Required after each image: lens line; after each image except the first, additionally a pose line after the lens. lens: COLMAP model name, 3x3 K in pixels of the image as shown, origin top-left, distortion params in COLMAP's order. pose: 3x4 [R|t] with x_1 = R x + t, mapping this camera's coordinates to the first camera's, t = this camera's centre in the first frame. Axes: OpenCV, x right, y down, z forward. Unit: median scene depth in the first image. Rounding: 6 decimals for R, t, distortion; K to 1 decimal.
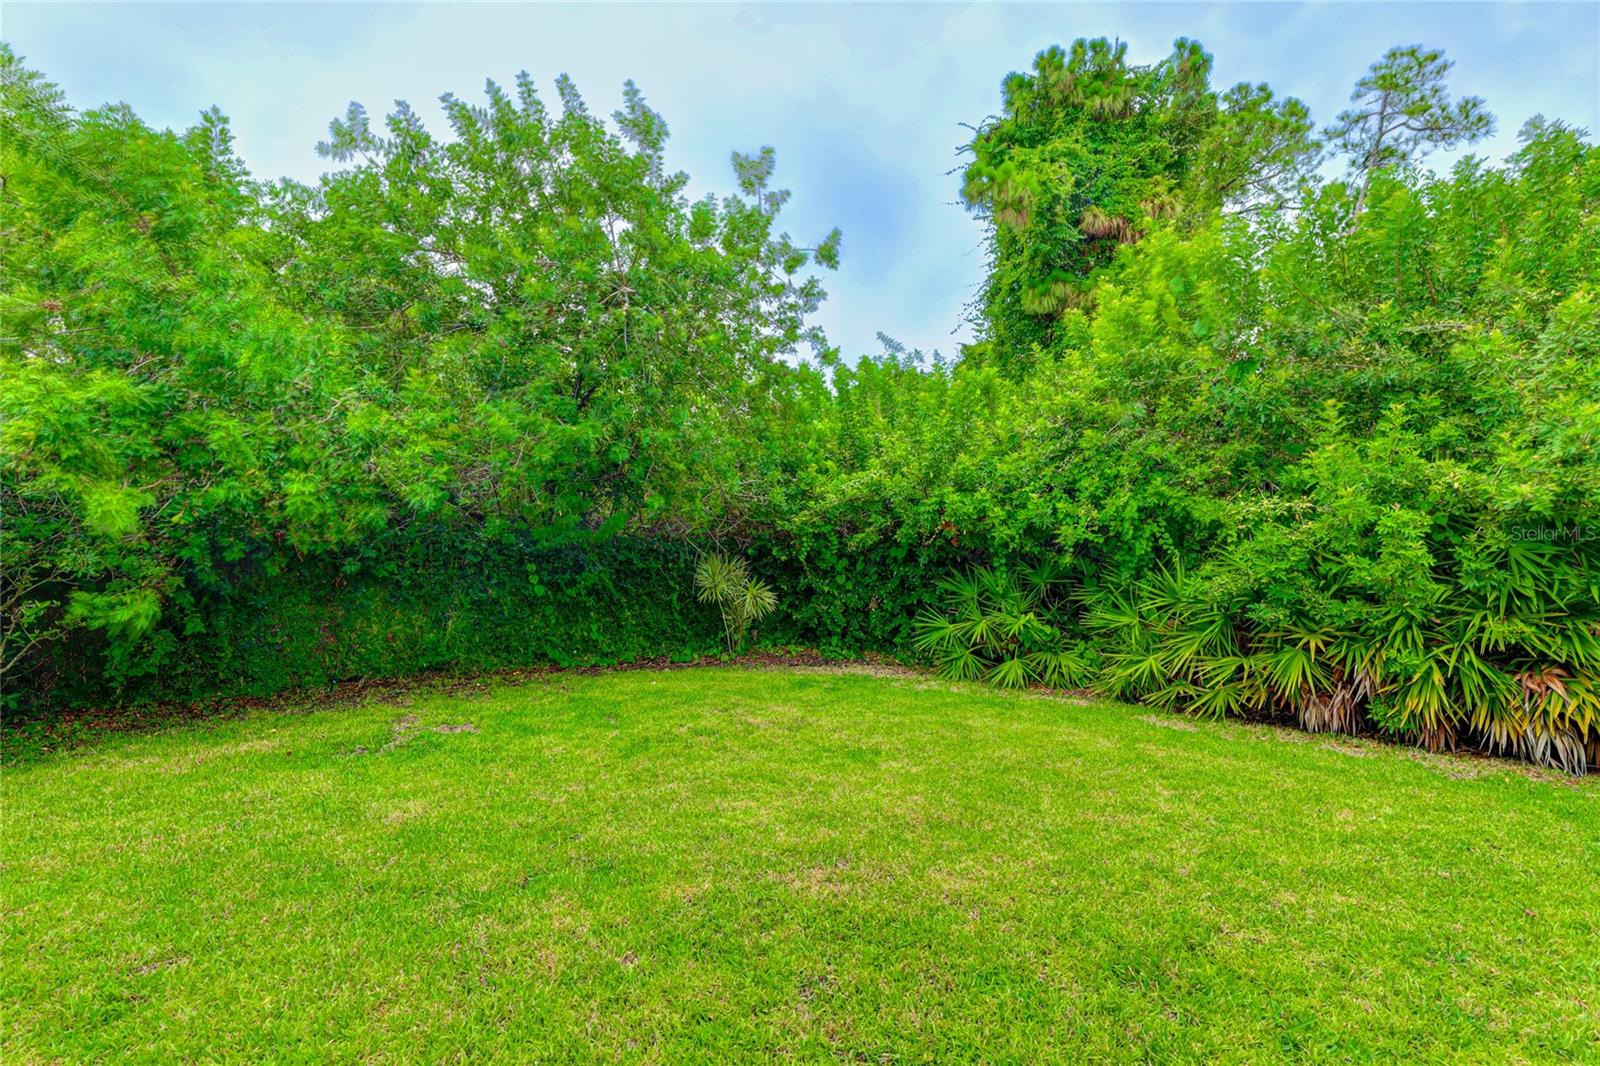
lens RADIAL K [[721.8, 0, 800.8], [0, 721.8, 545.9], [0, 0, 1]] dist [0.002978, -0.002743]
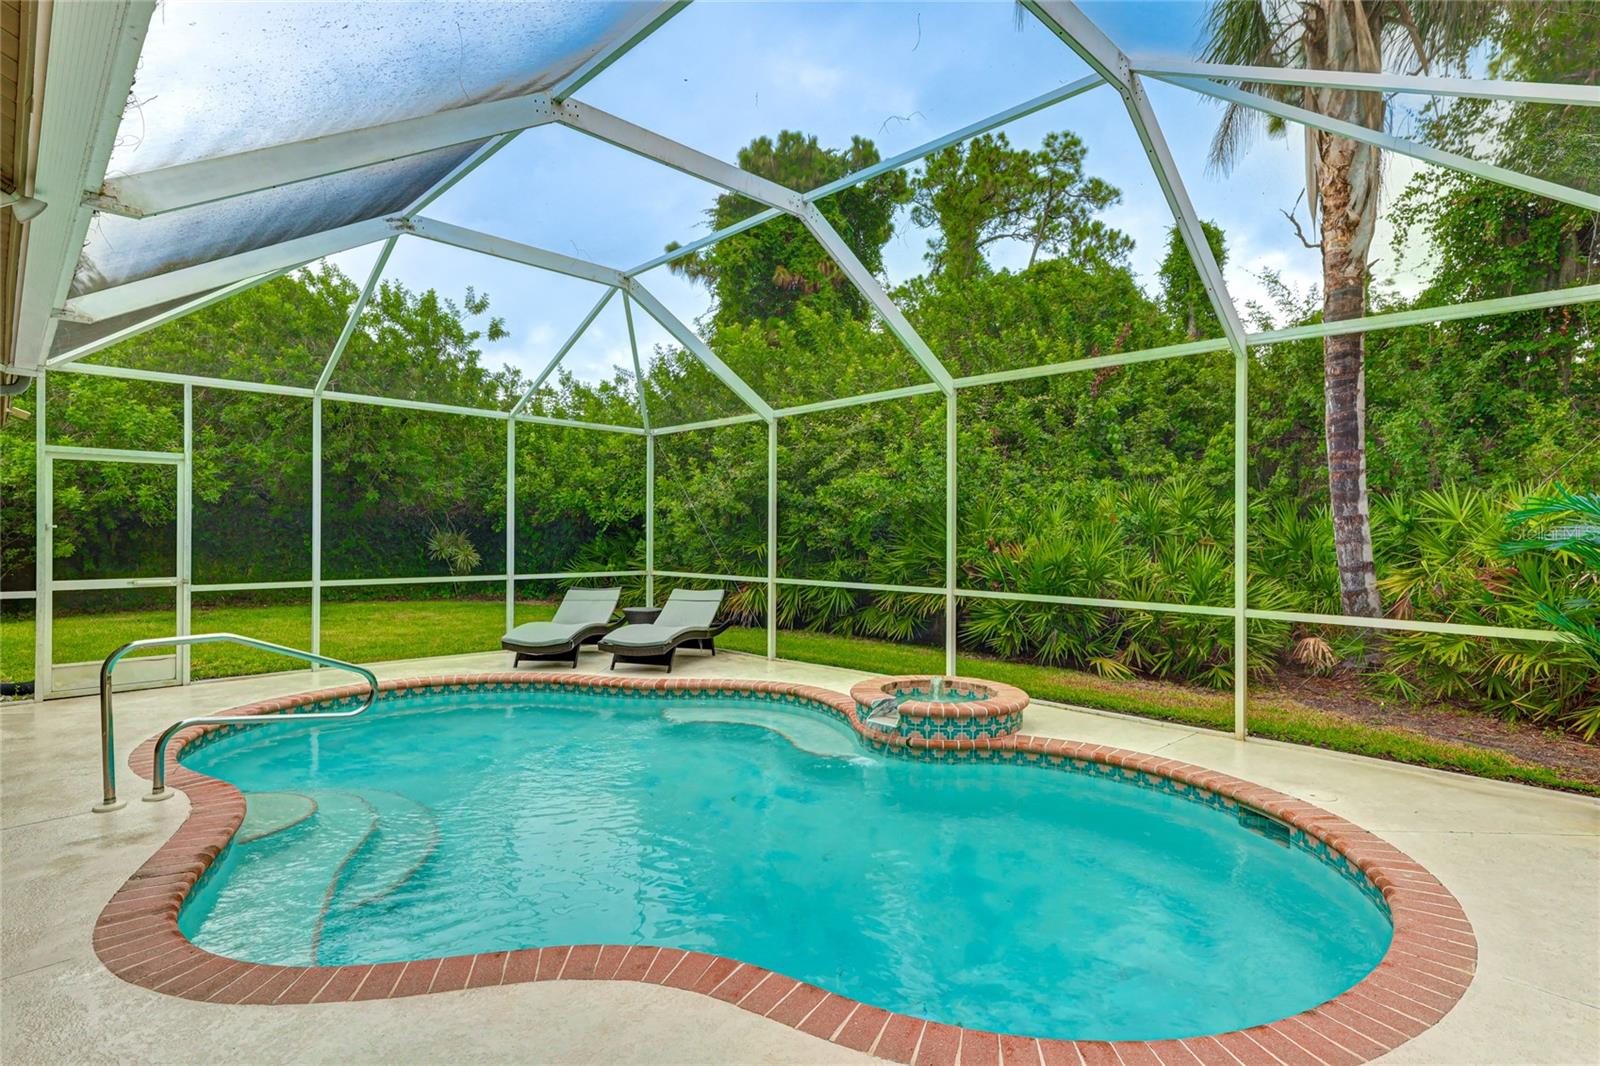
lens RADIAL K [[813.3, 0, 799.5], [0, 813.3, 526.2], [0, 0, 1]] dist [-0.003887, 0.000276]
pose [[0.998856, 0.002101, 0.047765, 0.711611], [-0.002319, 0.999987, 0.004510, -0.002399], [-0.047755, -0.004615, 0.998848, -0.940918]]
